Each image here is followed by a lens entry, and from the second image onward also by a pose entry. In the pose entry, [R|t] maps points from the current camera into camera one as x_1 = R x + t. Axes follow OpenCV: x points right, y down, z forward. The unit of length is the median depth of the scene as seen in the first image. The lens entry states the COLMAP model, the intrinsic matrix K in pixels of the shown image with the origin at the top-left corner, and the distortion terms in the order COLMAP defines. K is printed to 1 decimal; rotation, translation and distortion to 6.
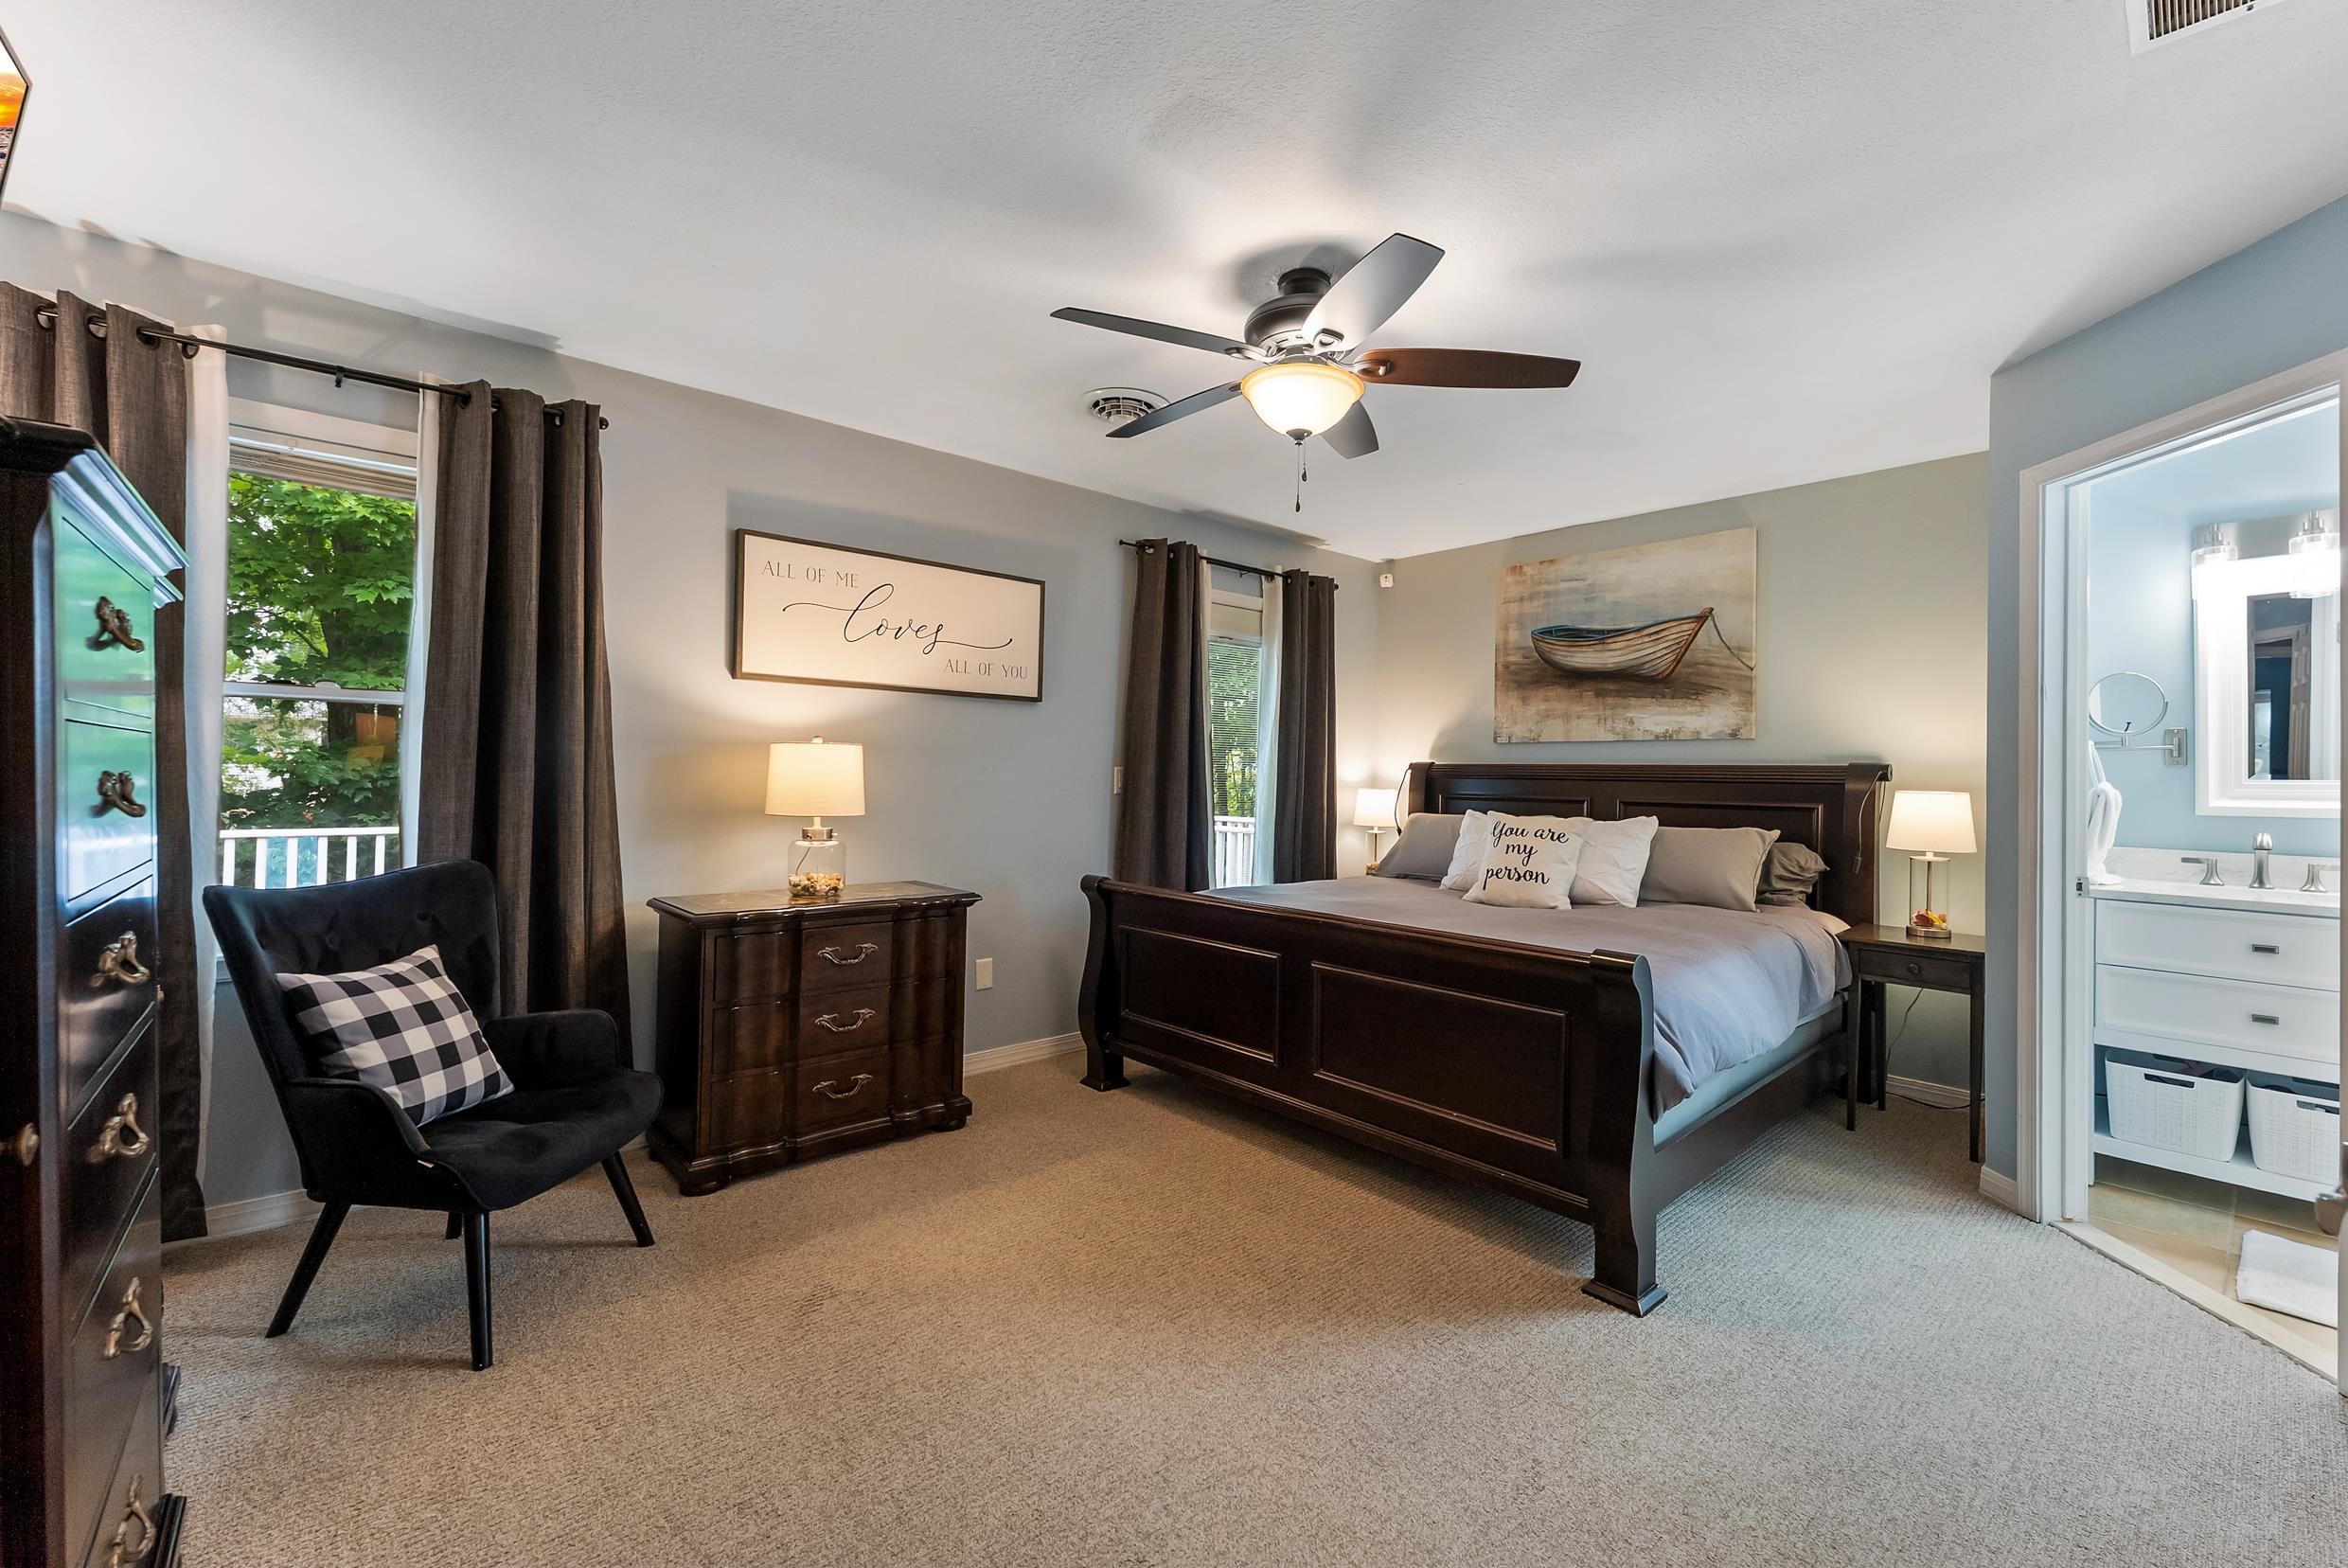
lens RADIAL K [[931.7, 0, 1184.4], [0, 931.7, 782.7], [0, 0, 1]] dist [0.000090, -0.000540]
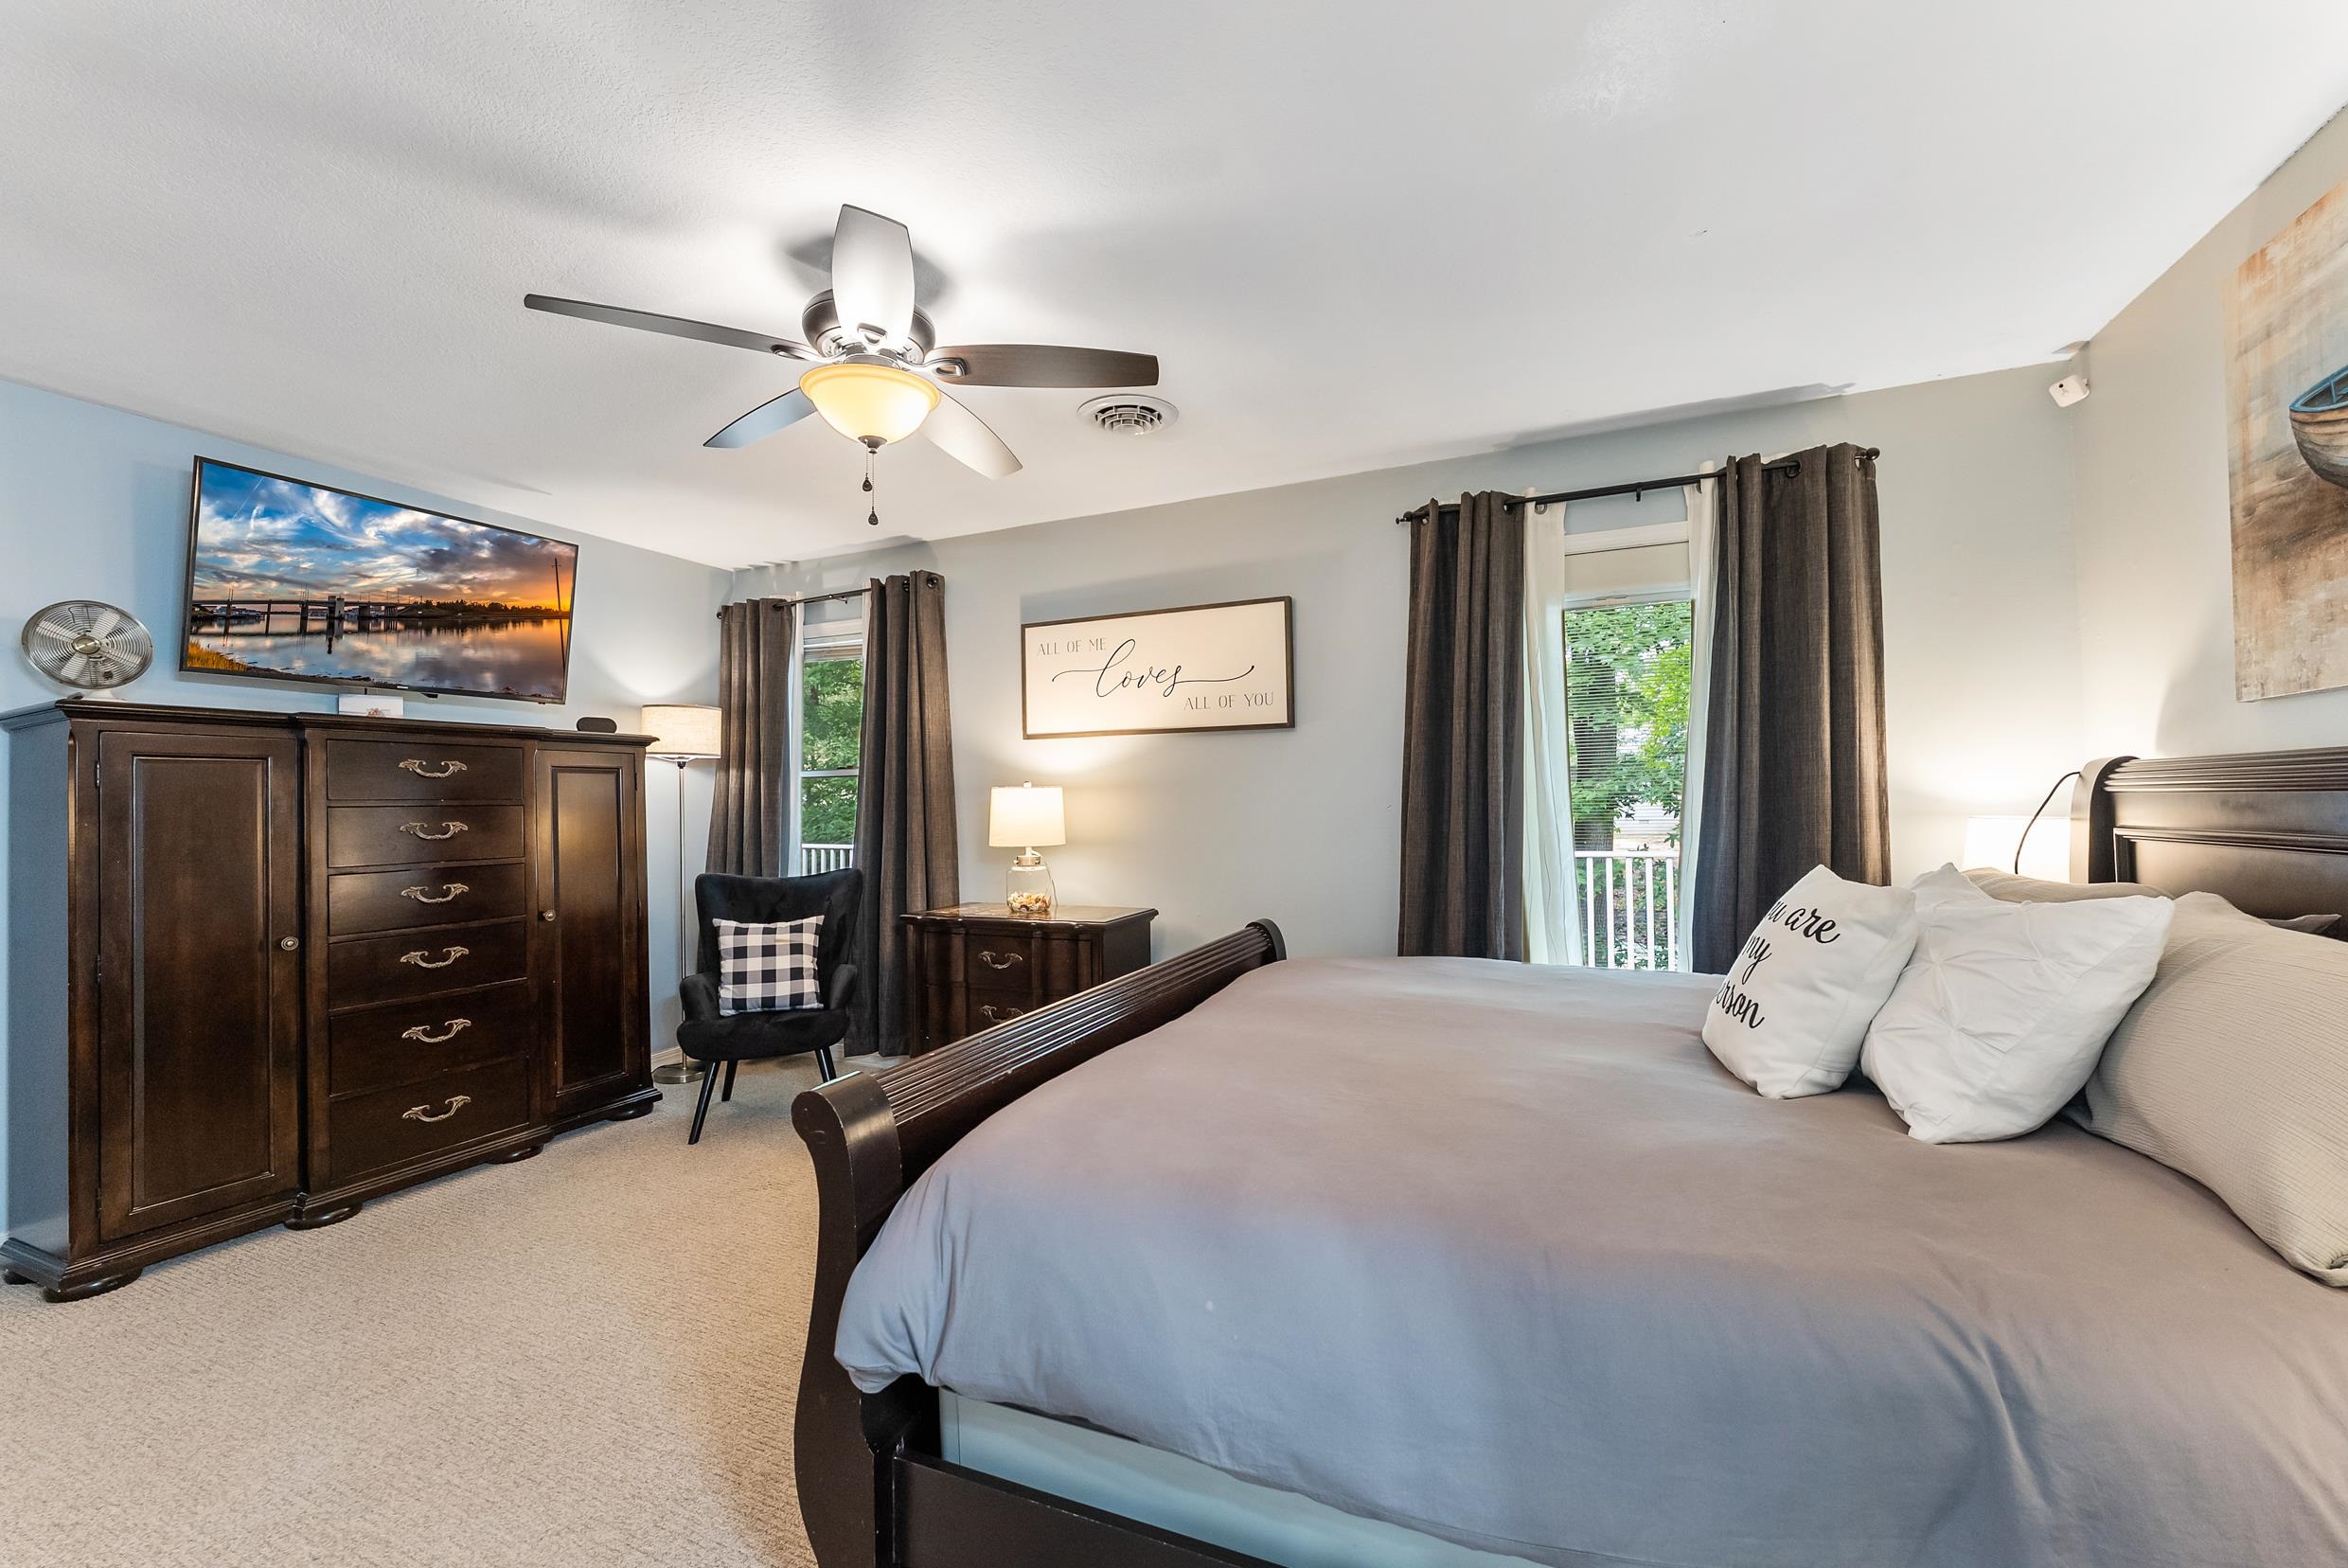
lens RADIAL K [[931.7, 0, 1181.5], [0, 931.7, 796.6], [0, 0, 1]] dist [0.000090, -0.000540]
pose [[0.429398, -0.029028, -0.902649, 0.652761], [0.012883, 0.999578, -0.026016, 0.003747], [0.903023, -0.000458, 0.429591, 0.532054]]
